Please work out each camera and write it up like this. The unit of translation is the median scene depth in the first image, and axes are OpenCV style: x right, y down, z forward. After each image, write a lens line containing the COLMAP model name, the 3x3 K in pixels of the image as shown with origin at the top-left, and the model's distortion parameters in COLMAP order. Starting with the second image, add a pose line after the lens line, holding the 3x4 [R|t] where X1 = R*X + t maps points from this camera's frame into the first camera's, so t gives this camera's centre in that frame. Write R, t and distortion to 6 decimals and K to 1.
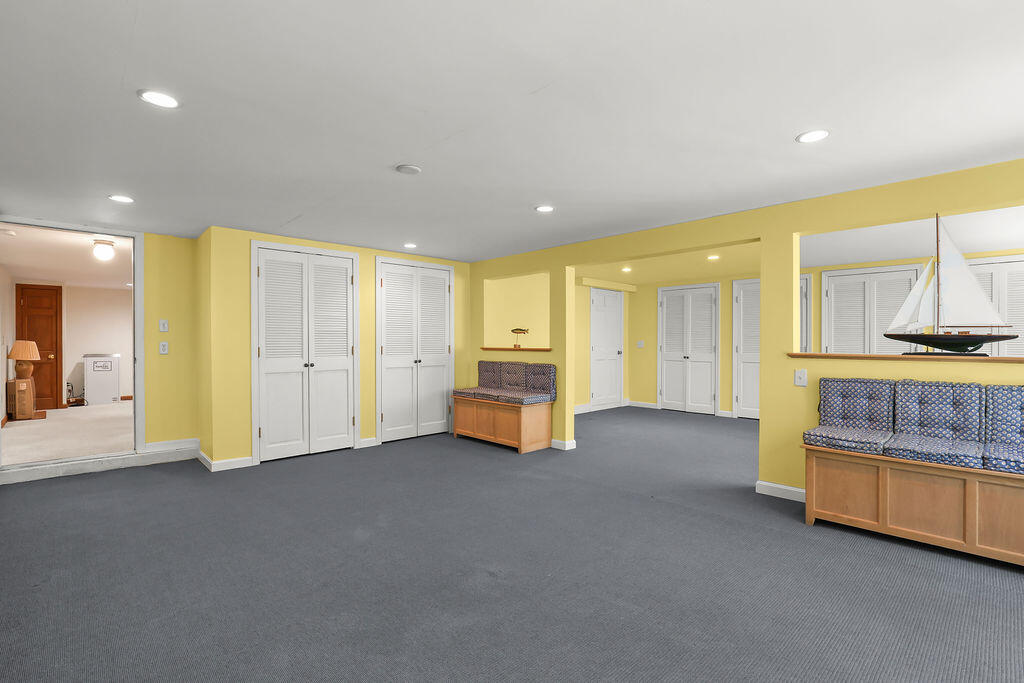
lens RADIAL K [[471.5, 0, 516.4], [0, 471.5, 344.7], [0, 0, 1]] dist [-0.015610, 0.000764]
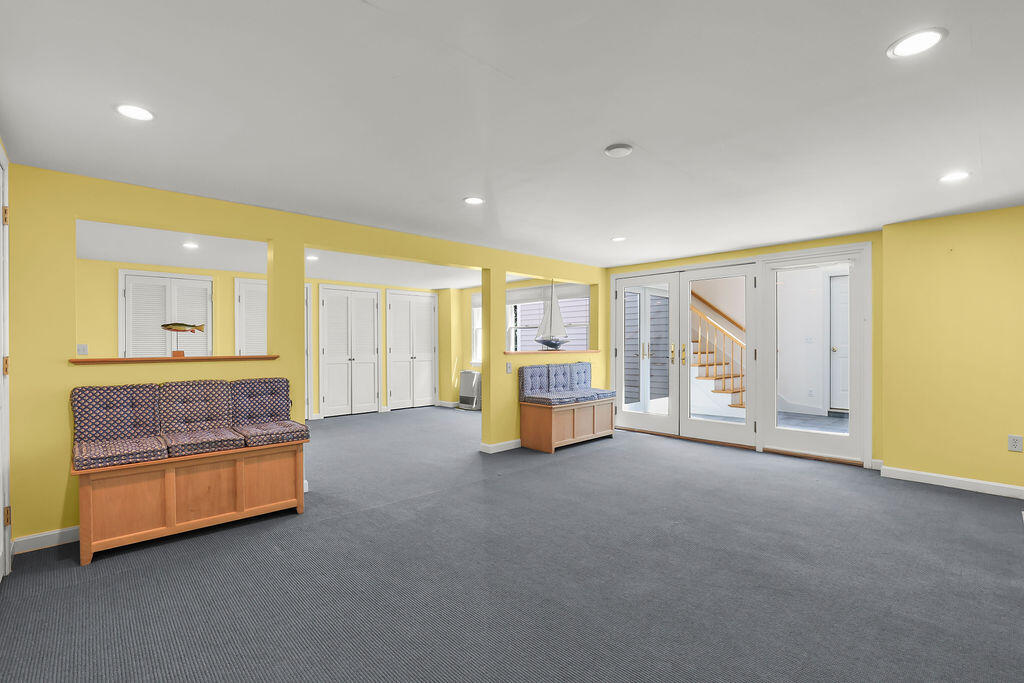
lens RADIAL K [[471.5, 0, 518.5], [0, 471.5, 339.6], [0, 0, 1]] dist [-0.015610, 0.000764]
pose [[0.003510, 0.008506, 0.999958, -0.556366], [0.011770, 0.999894, -0.008547, -0.004151], [-0.999925, 0.011800, 0.003410, 0.584726]]
